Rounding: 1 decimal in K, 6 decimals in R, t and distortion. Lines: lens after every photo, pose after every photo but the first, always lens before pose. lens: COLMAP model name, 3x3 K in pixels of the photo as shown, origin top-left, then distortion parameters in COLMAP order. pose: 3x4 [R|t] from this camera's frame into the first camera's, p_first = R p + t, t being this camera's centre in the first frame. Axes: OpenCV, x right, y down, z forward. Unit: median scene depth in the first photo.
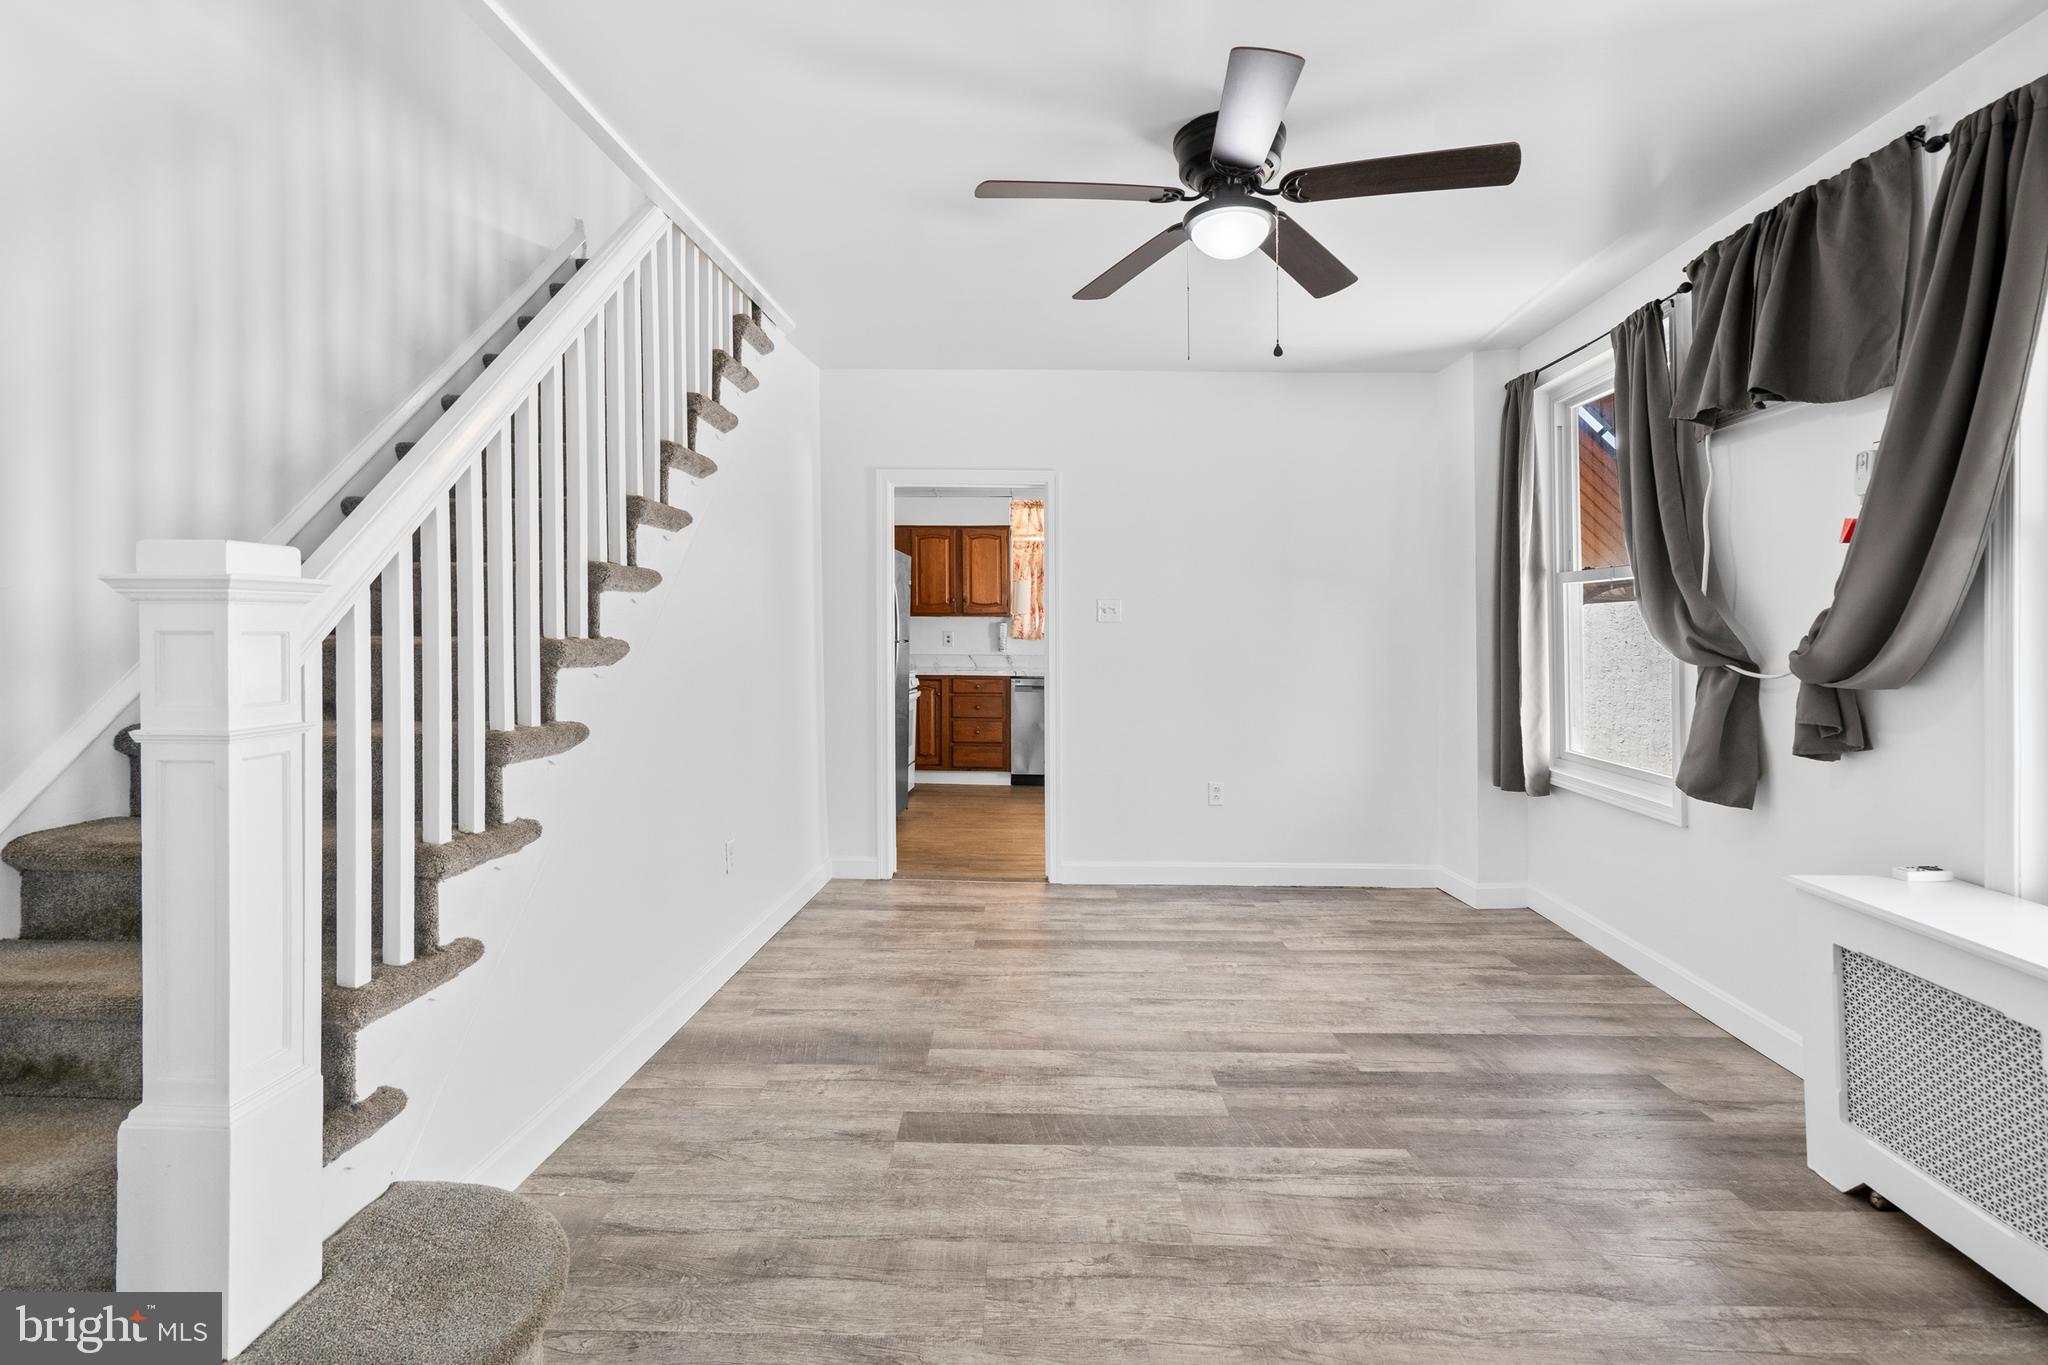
lens RADIAL K [[963.1, 0, 977.3], [0, 963.1, 632.7], [0, 0, 1]] dist [-0.002739, 0.000393]
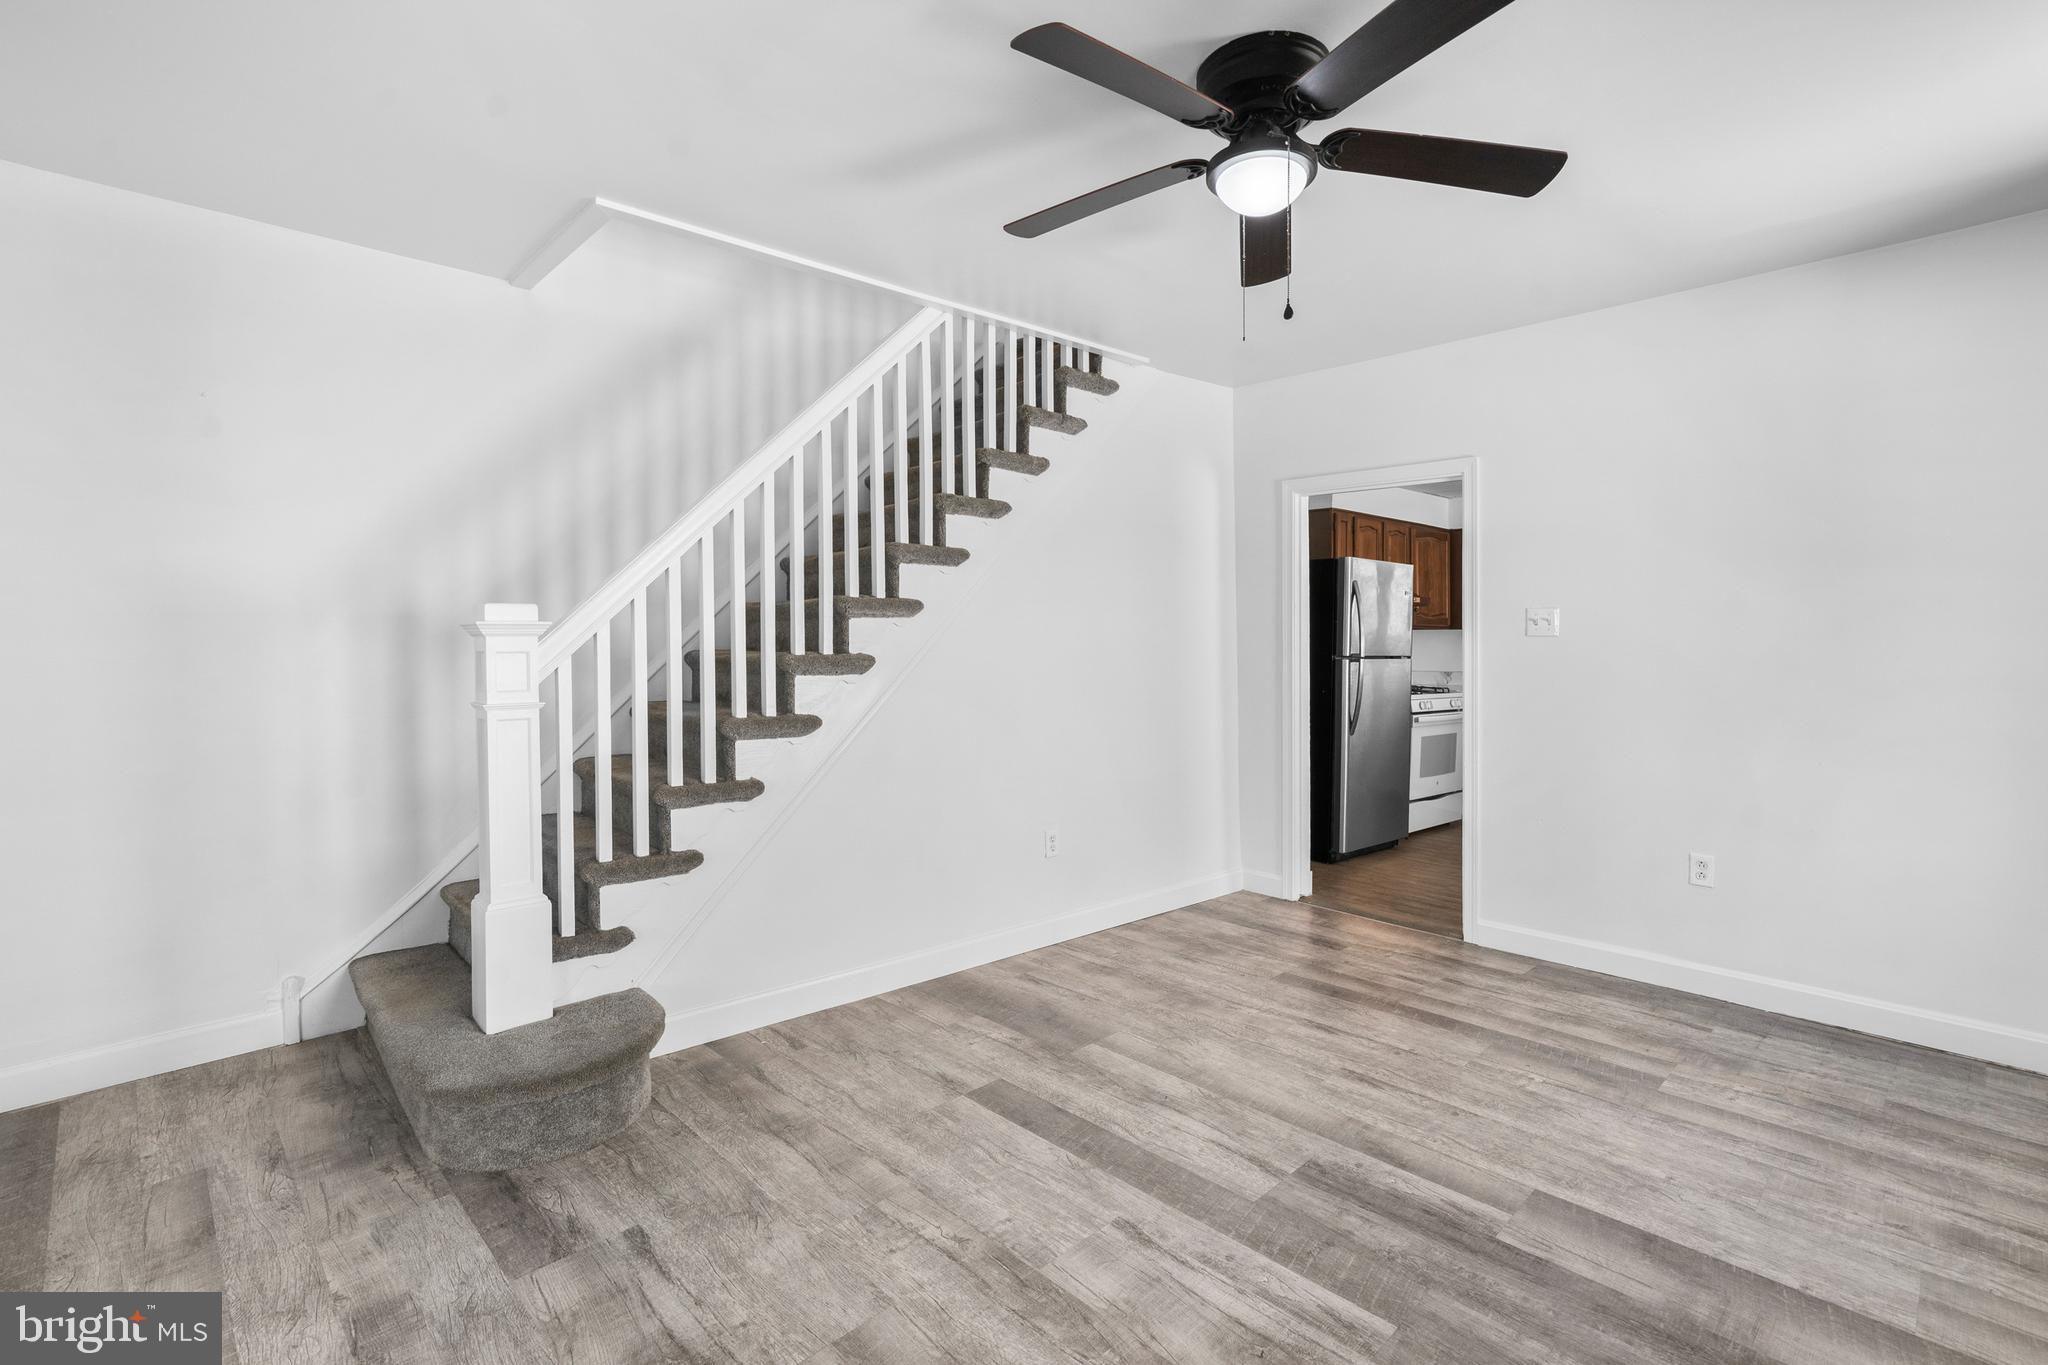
lens RADIAL K [[944.1, 0, 1015.5], [0, 944.1, 653.9], [0, 0, 1]] dist [0.002384, 0.001979]
pose [[0.703878, 0.003297, -0.710314, 0.714389], [0.003803, 0.999957, 0.008410, -0.004925], [0.710311, -0.008621, 0.703835, 0.243013]]
